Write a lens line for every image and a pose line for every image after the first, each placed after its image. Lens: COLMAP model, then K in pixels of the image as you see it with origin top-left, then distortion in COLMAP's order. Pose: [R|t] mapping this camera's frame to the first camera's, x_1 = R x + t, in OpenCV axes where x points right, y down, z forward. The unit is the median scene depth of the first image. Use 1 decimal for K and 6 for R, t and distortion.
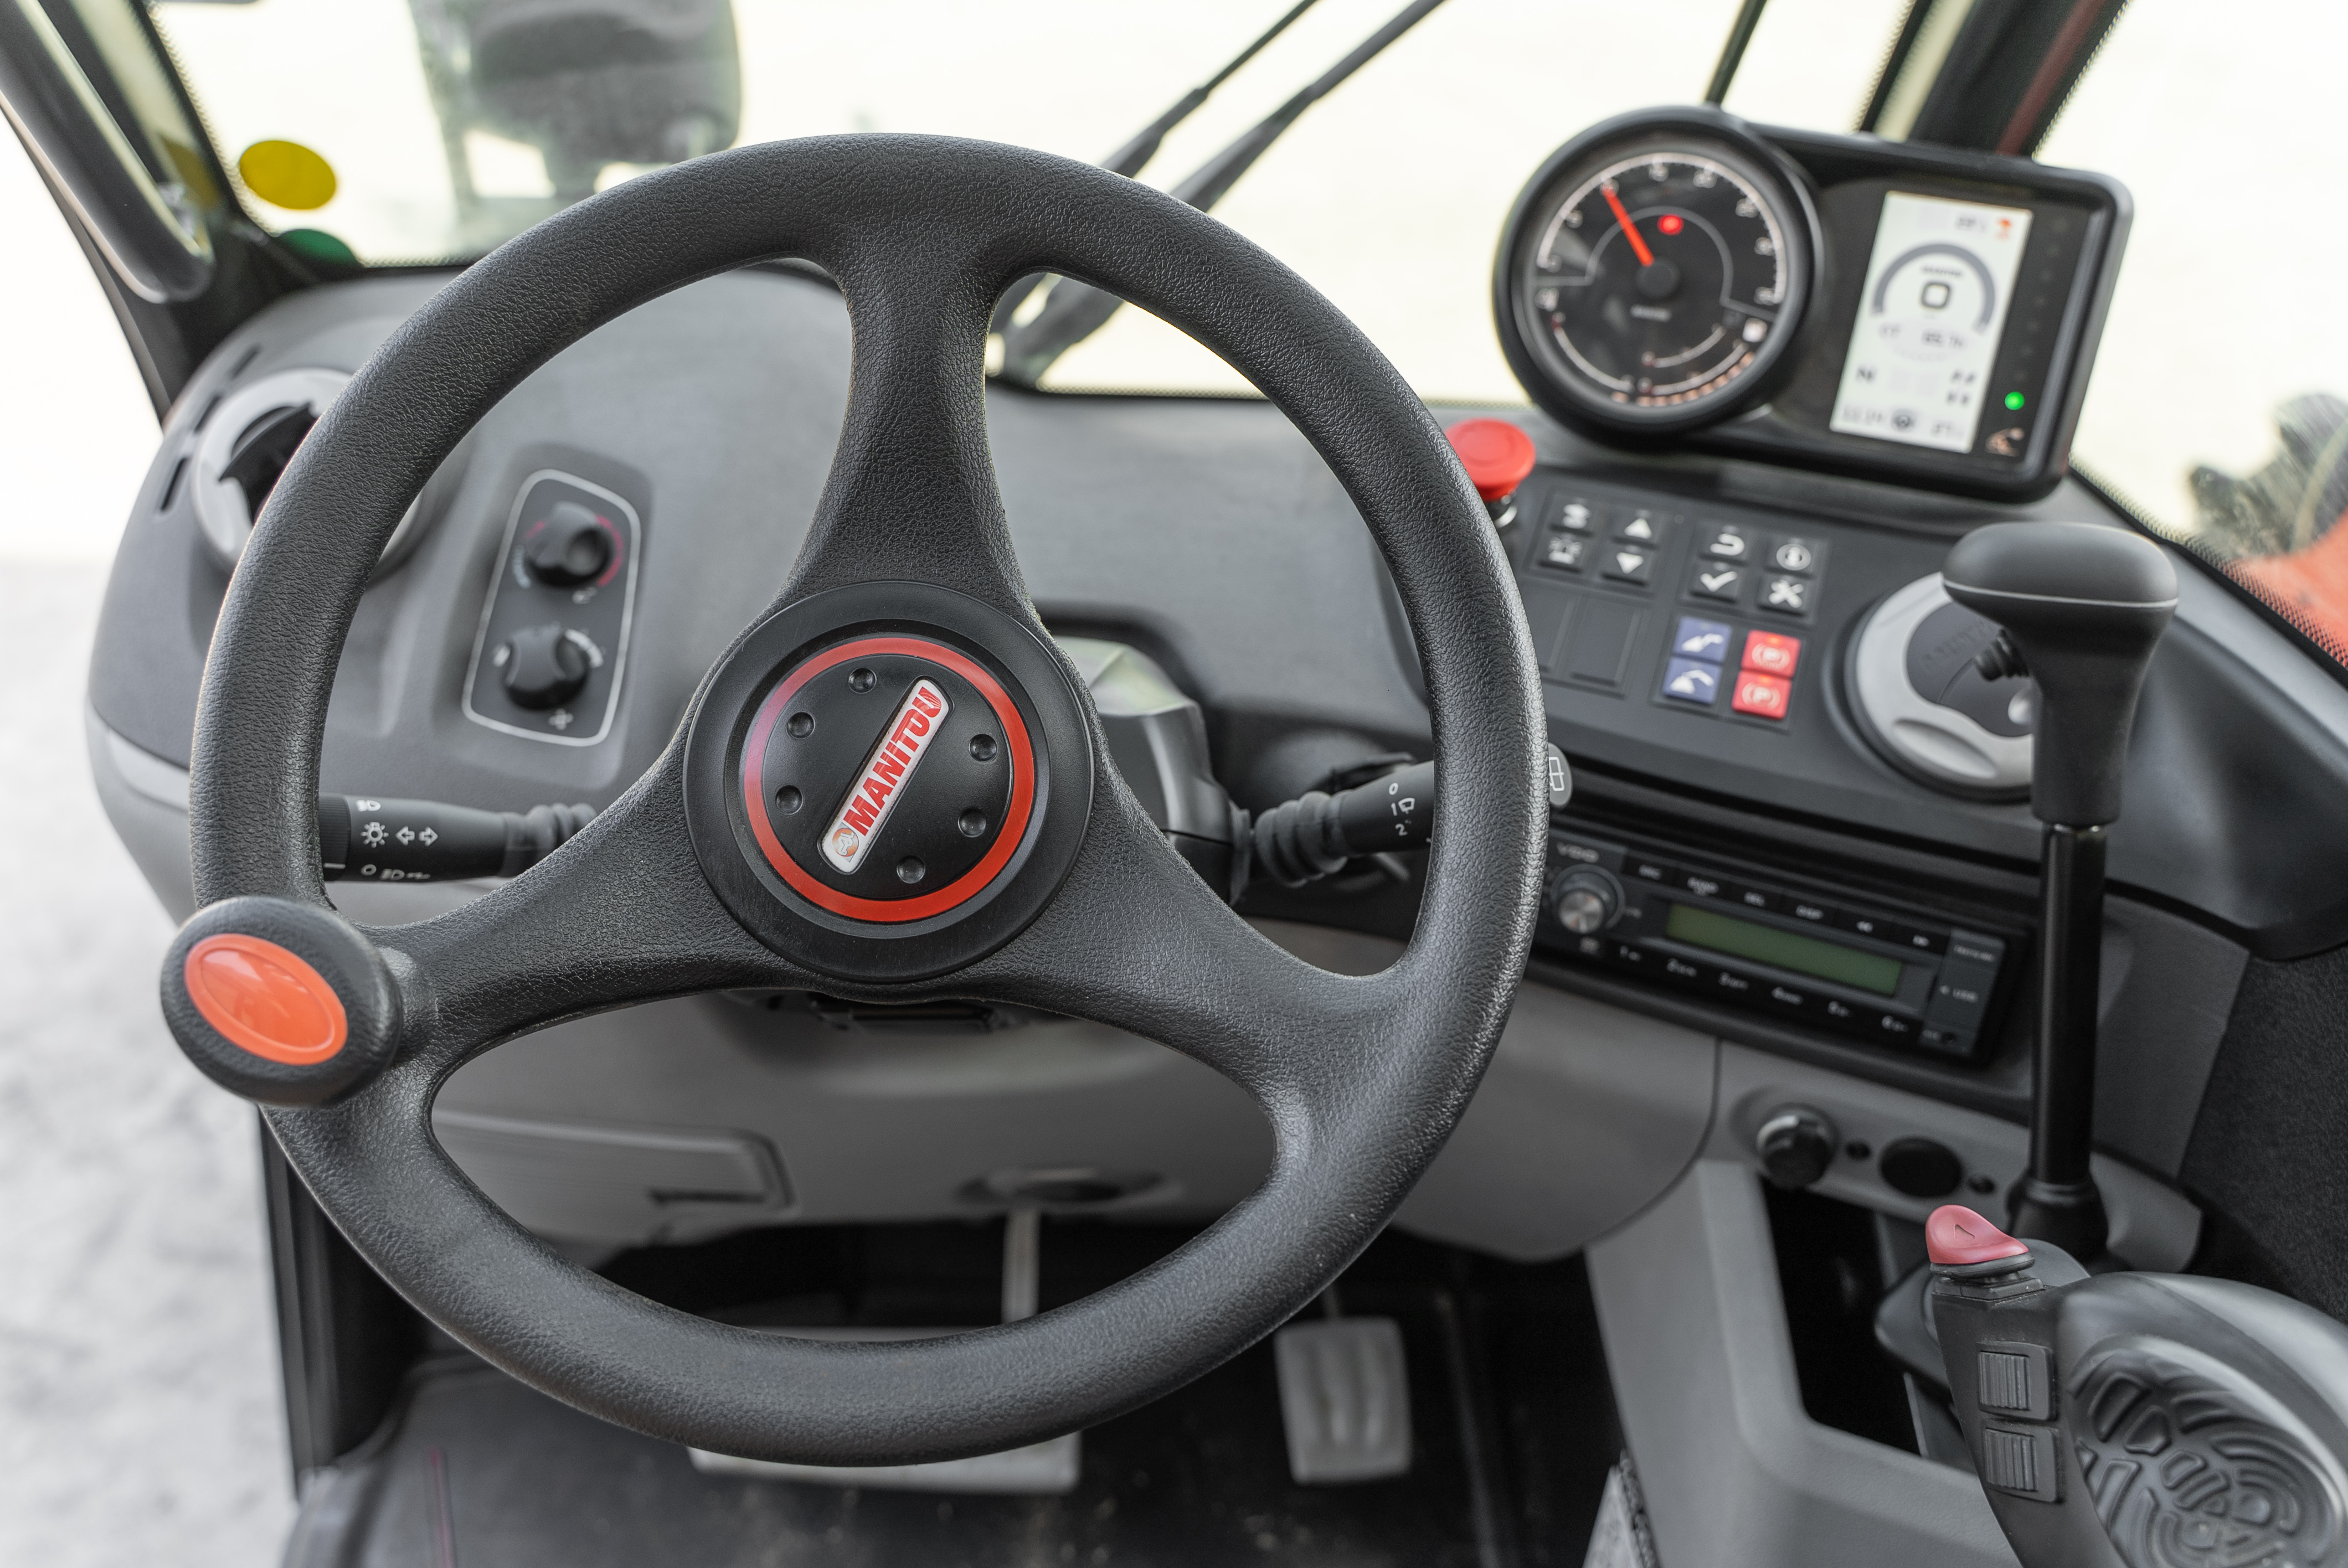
lens RADIAL K [[1997.8, 0, 1085.2], [0, 1997.8, 784.8], [0, 0, 1]] dist [0.006087, -0.005068]
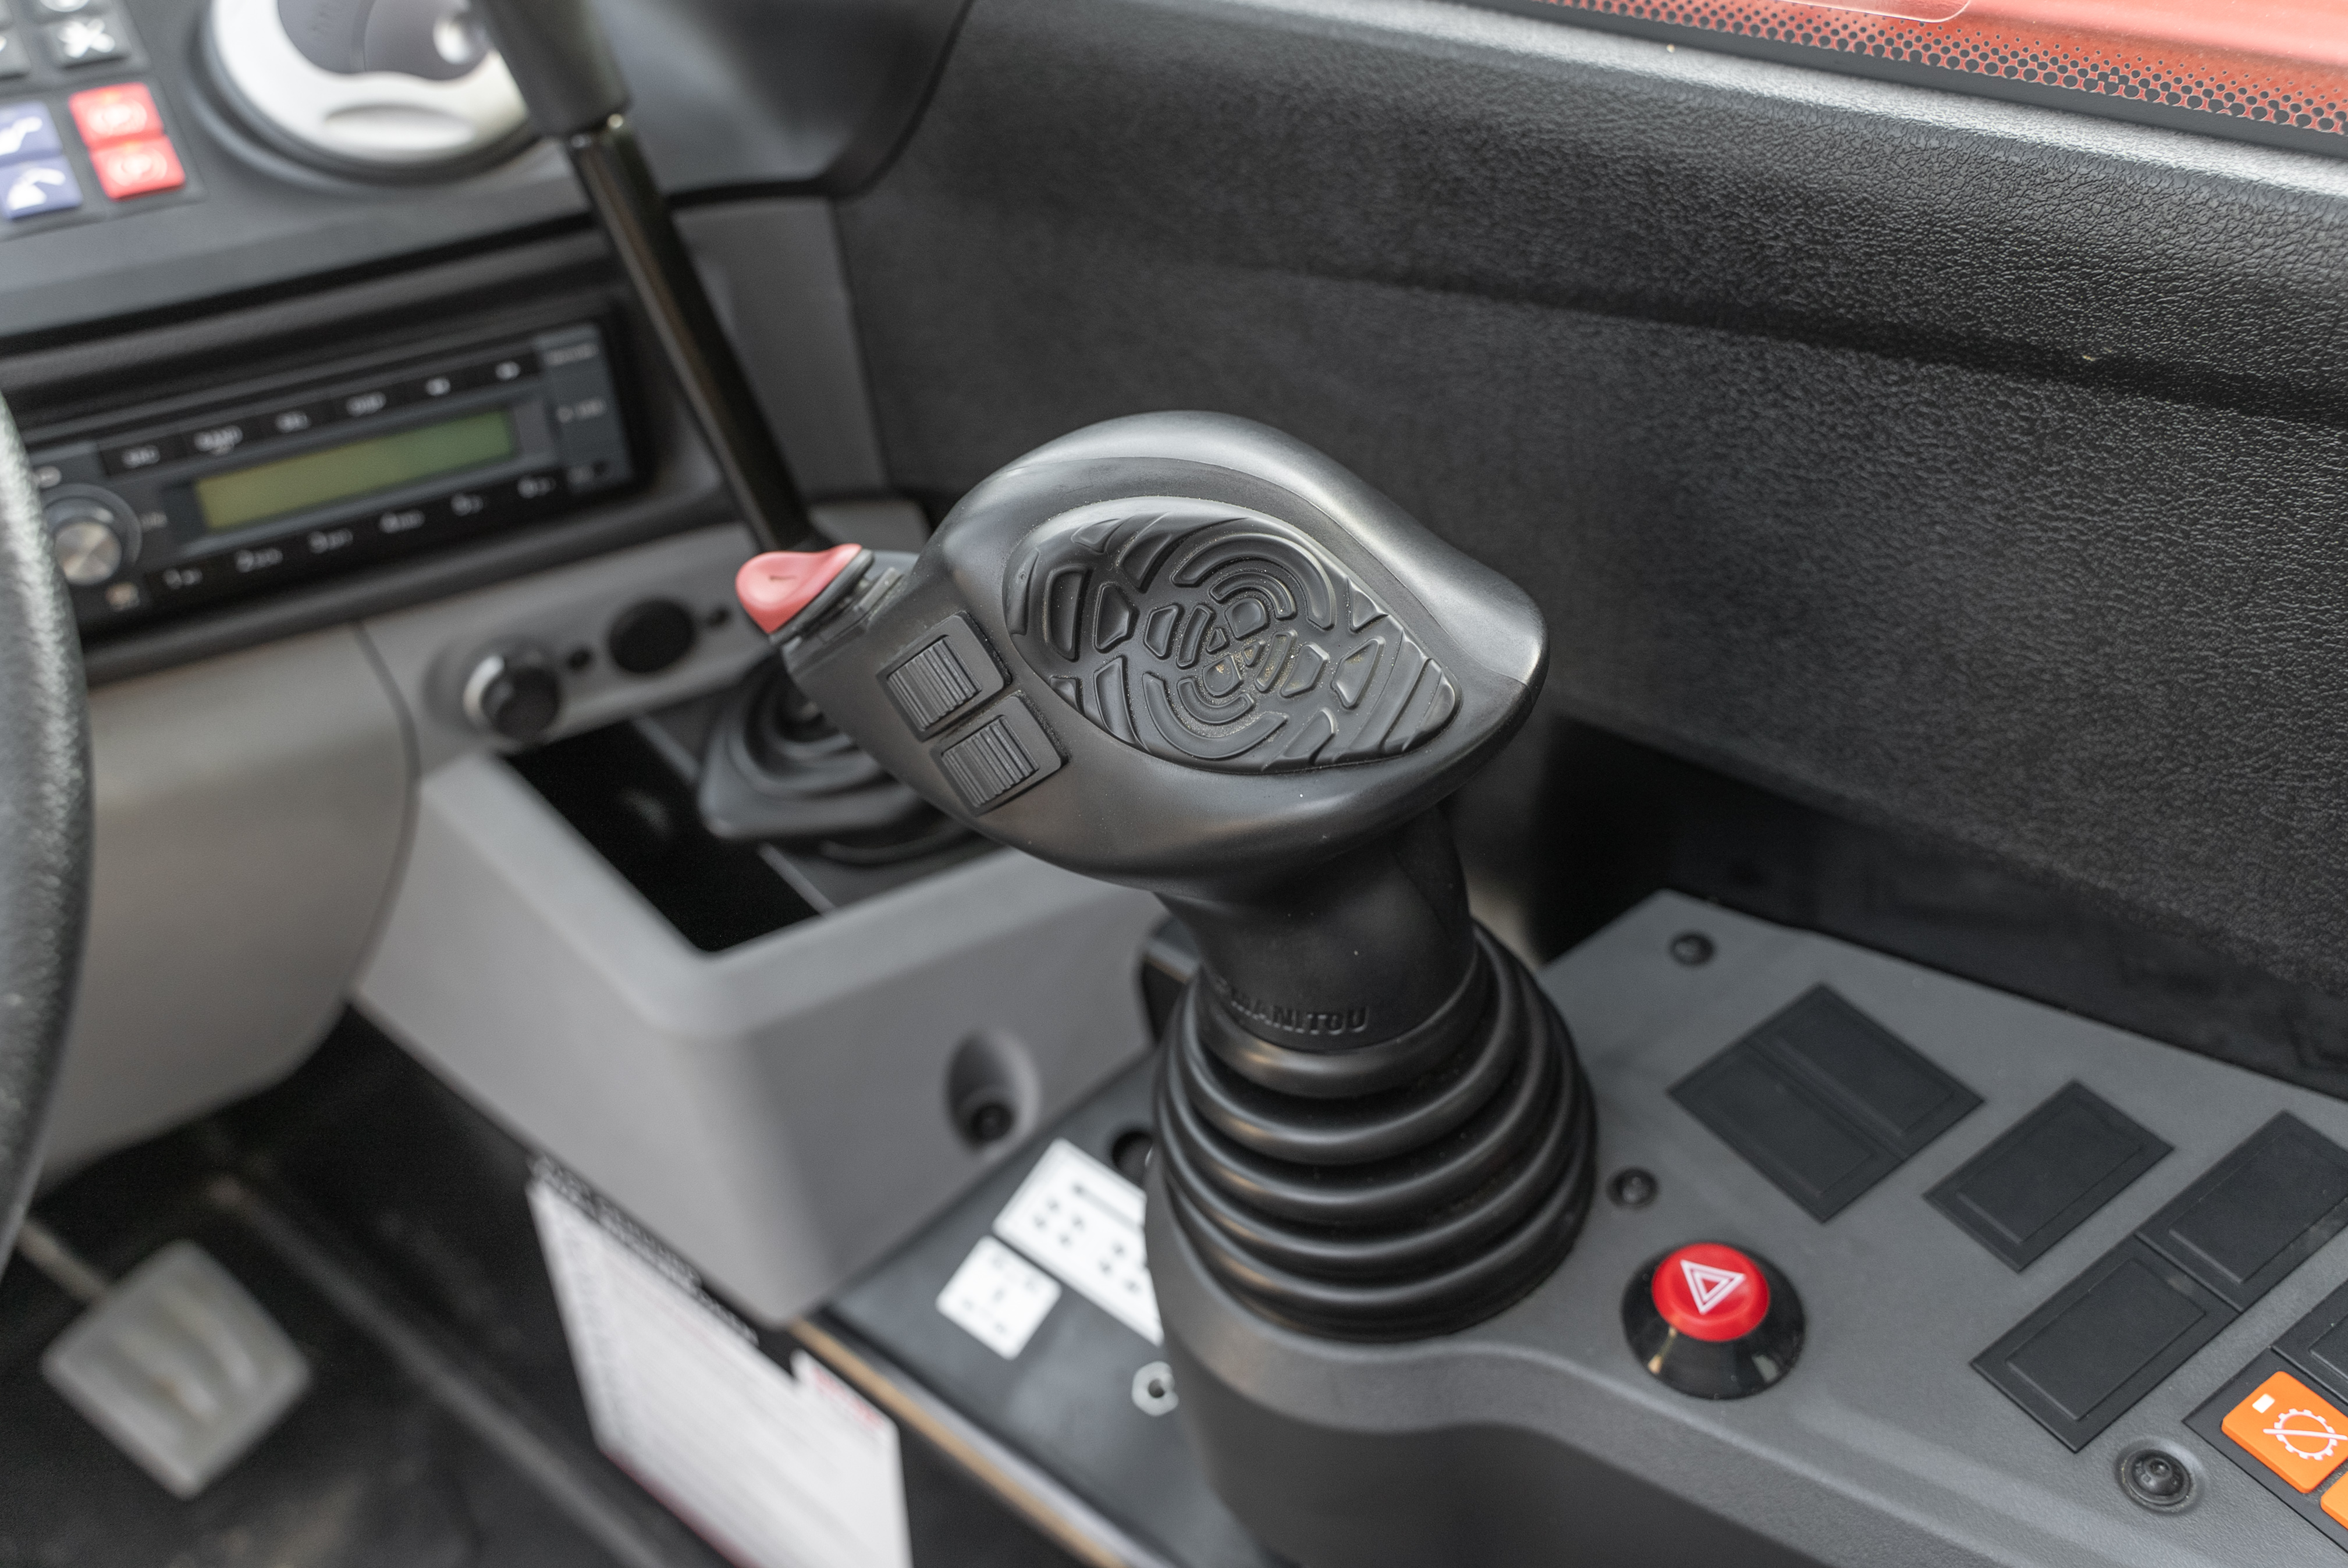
lens RADIAL K [[2039.1, 0, 1176.9], [0, 2039.1, 710.6], [0, 0, 1]] dist [0.015478, 0.002955]
pose [[0.606676, -0.510200, 0.609623, 0.017095], [0.449327, 0.852699, 0.266478, 0.087873], [-0.655782, 0.112255, 0.746558, 0.220595]]
